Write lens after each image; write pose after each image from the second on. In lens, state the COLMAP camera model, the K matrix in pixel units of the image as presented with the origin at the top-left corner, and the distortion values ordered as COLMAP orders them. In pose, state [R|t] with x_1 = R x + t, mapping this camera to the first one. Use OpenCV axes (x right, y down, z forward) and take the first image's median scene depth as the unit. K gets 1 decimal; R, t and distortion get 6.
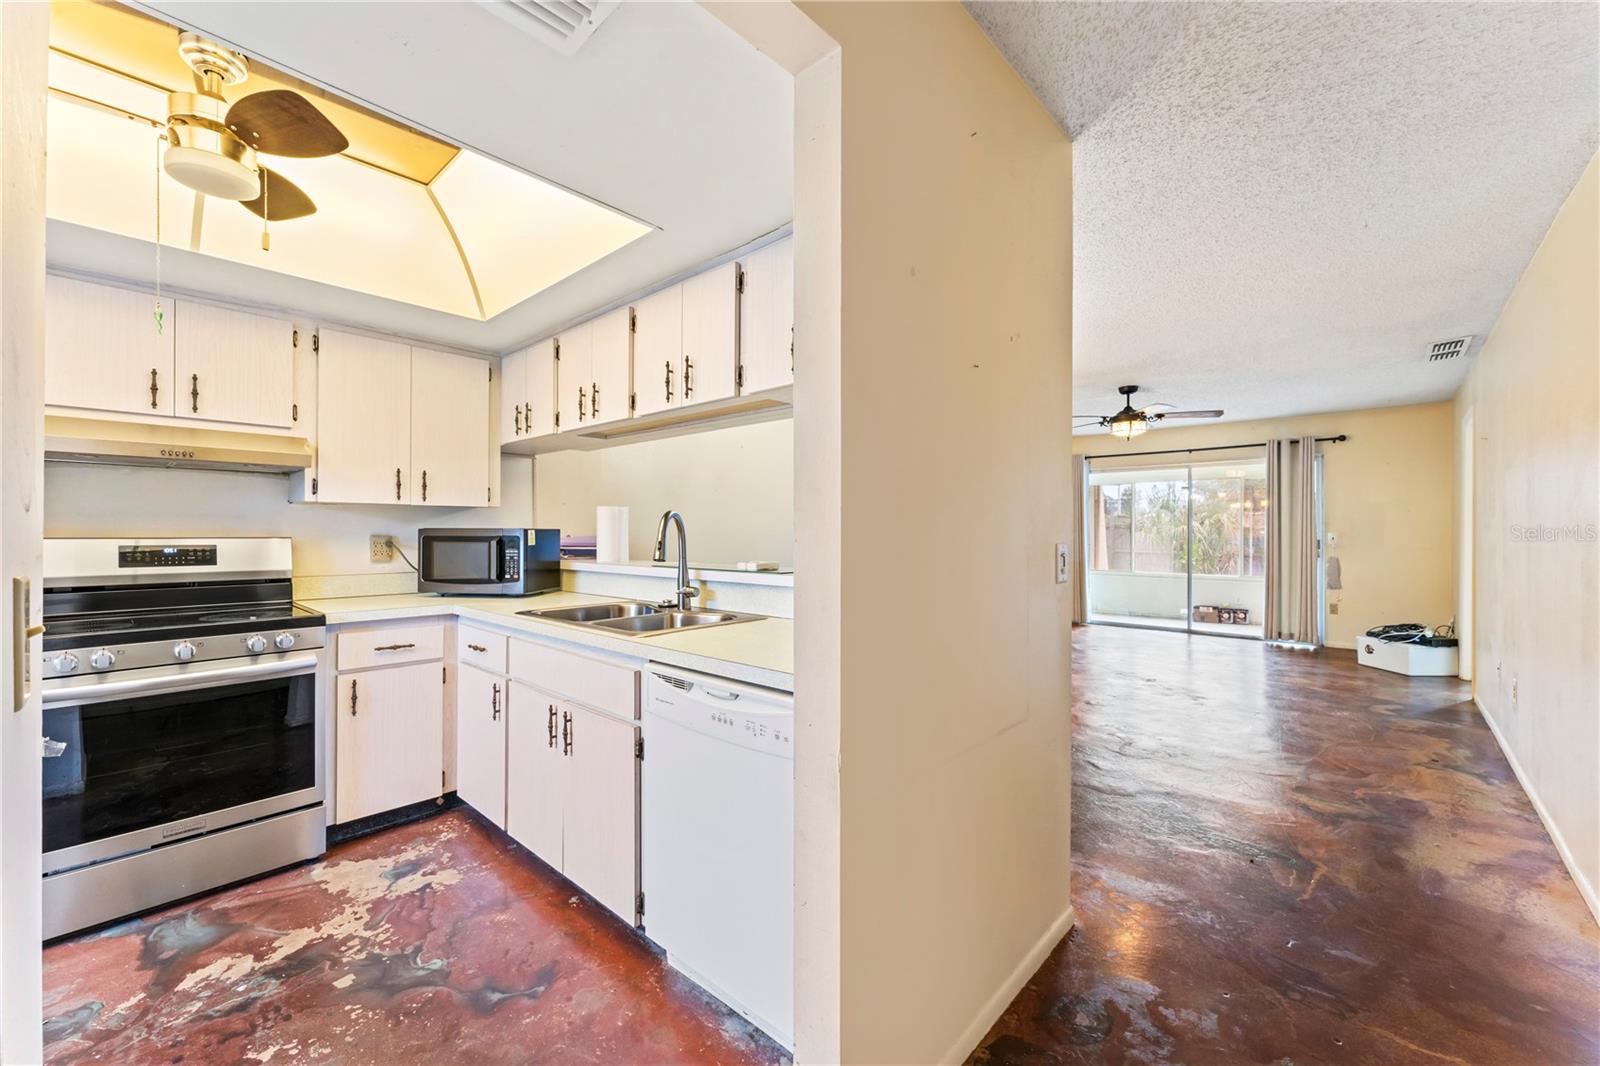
lens RADIAL K [[636.5, 0, 788.8], [0, 636.5, 532.7], [0, 0, 1]] dist [-0.004068, 0.001228]
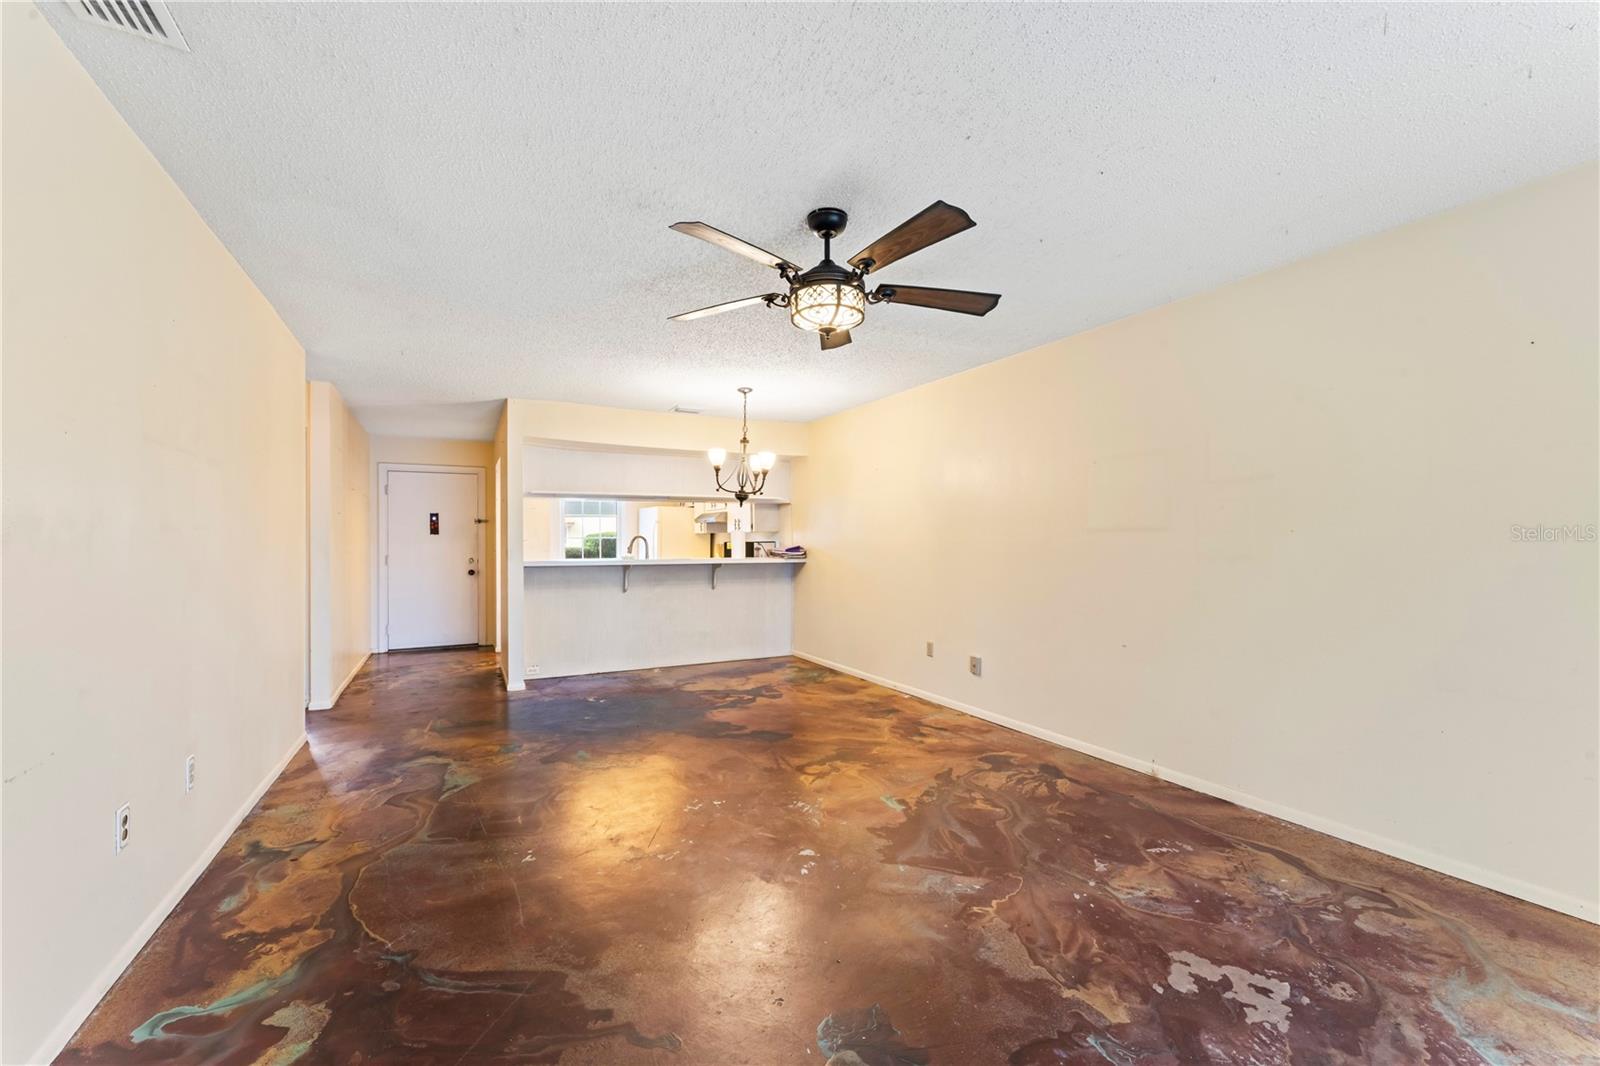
lens RADIAL K [[636.5, 0, 792.3], [0, 636.5, 545.5], [0, 0, 1]] dist [-0.004068, 0.001228]
pose [[-0.334075, 0.008639, -0.942507, 0.942205], [-0.001908, 0.999950, 0.009842, -0.006889], [0.942545, 0.005087, -0.334042, 1.110696]]
